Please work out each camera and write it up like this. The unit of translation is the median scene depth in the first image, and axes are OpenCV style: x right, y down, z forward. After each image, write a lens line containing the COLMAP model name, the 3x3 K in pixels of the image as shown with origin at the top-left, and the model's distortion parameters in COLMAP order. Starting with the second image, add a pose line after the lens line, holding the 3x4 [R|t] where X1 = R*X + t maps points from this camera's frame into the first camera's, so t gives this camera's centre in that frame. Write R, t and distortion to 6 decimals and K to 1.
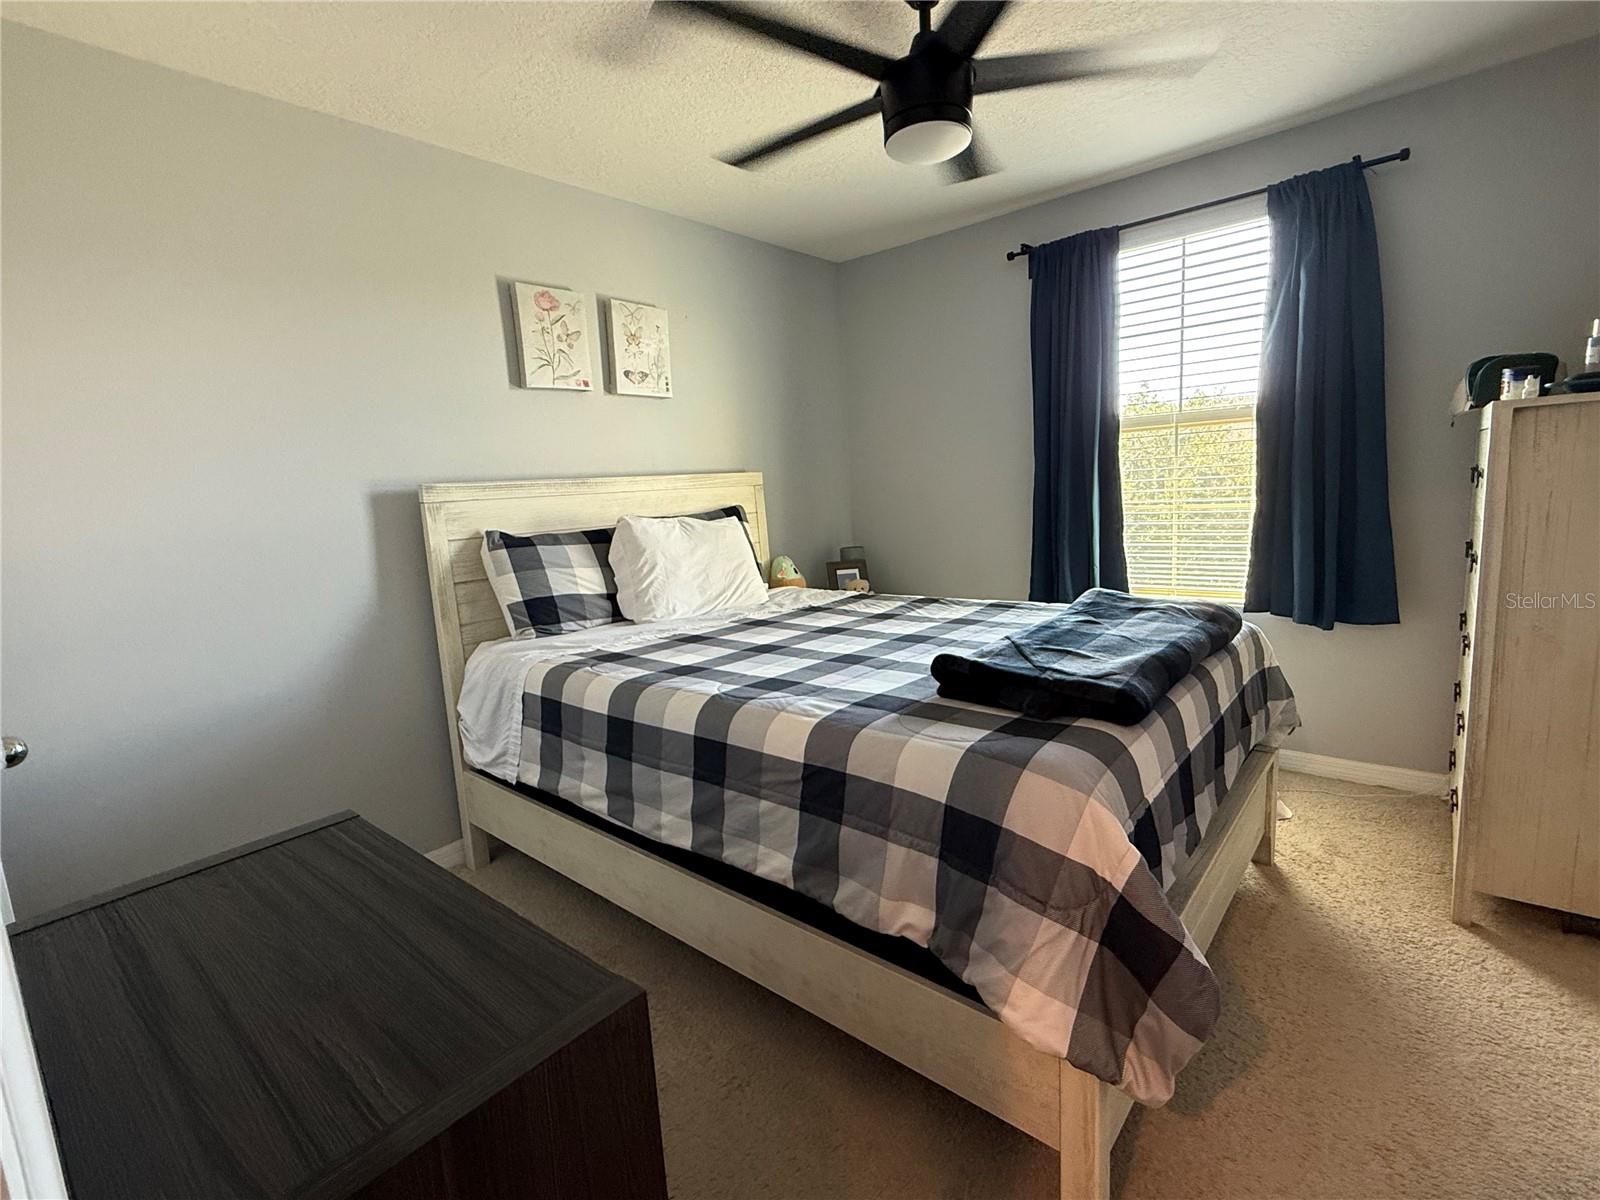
lens RADIAL K [[757.0, 0, 800.7], [0, 757.0, 600.8], [0, 0, 1]] dist [0.001430, 0.000343]
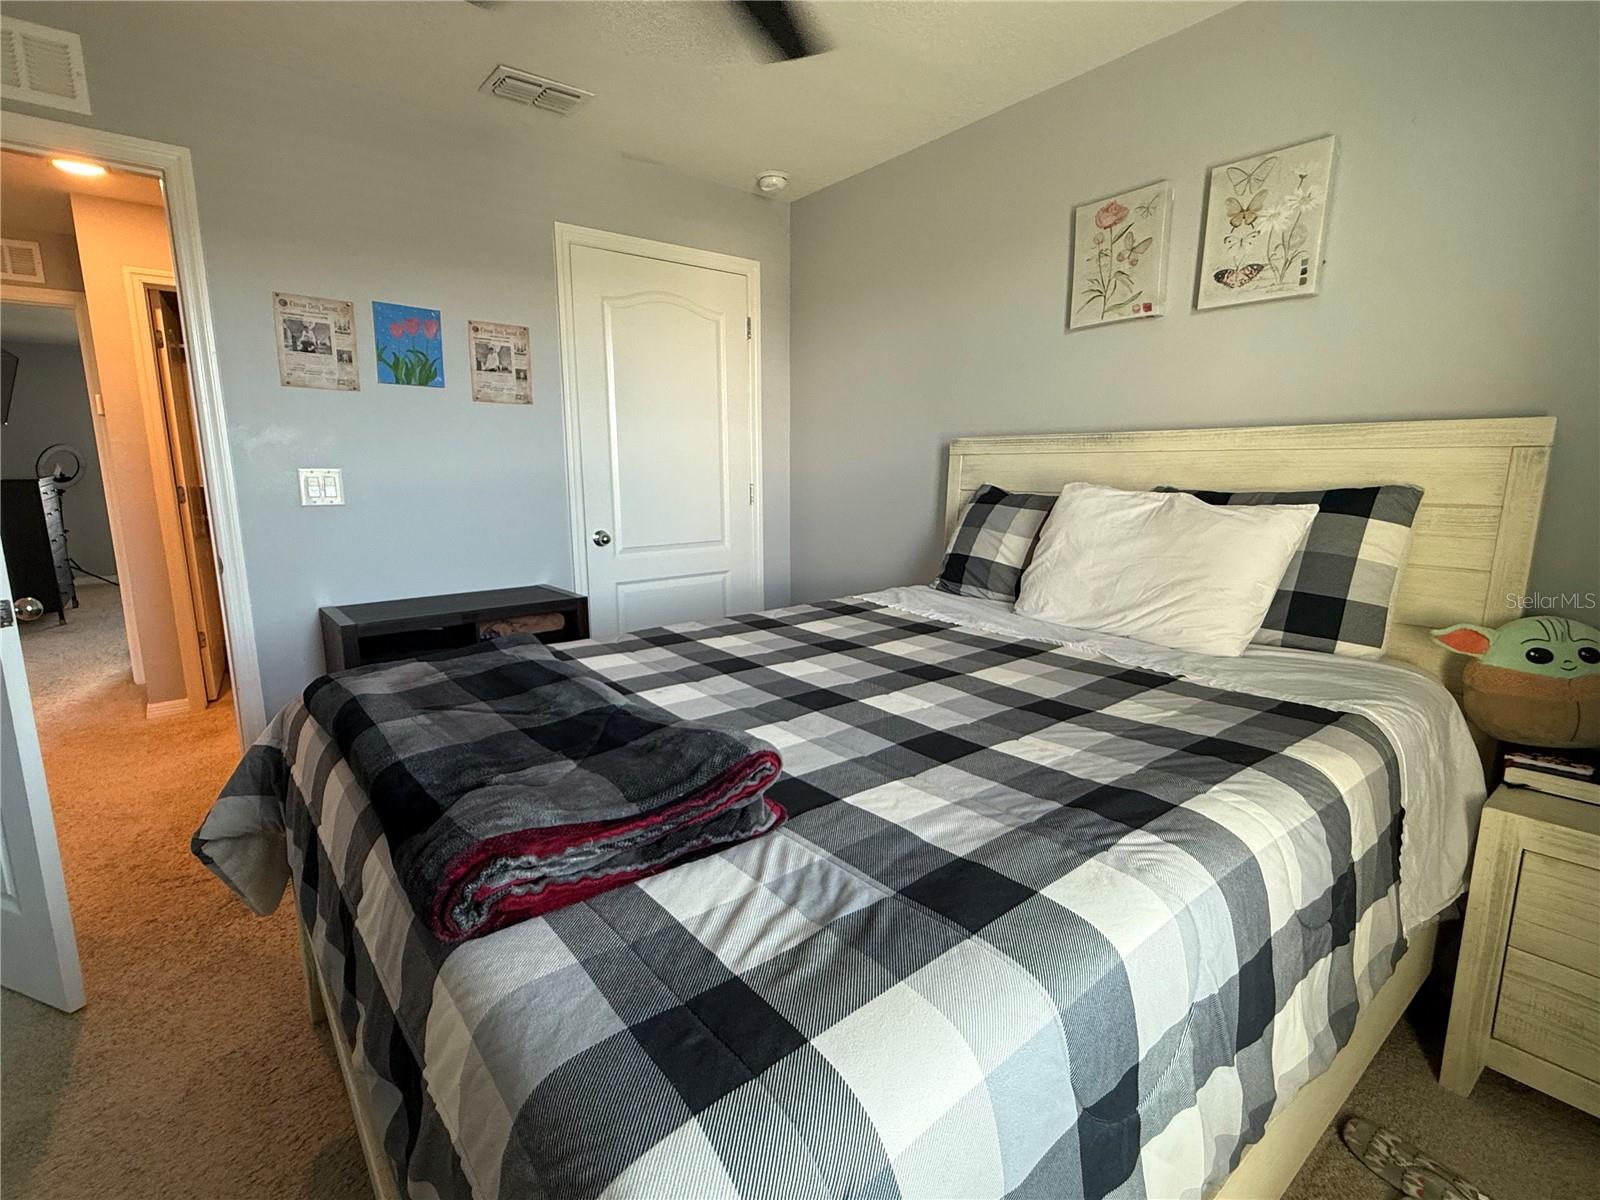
lens RADIAL K [[757.0, 0, 798.4], [0, 757.0, 602.9], [0, 0, 1]] dist [0.001430, 0.000343]
pose [[-0.182017, 0.231373, -0.955686, 0.598086], [-0.135575, 0.956734, 0.257448, -0.153308], [0.973904, 0.176427, -0.142773, 0.838074]]
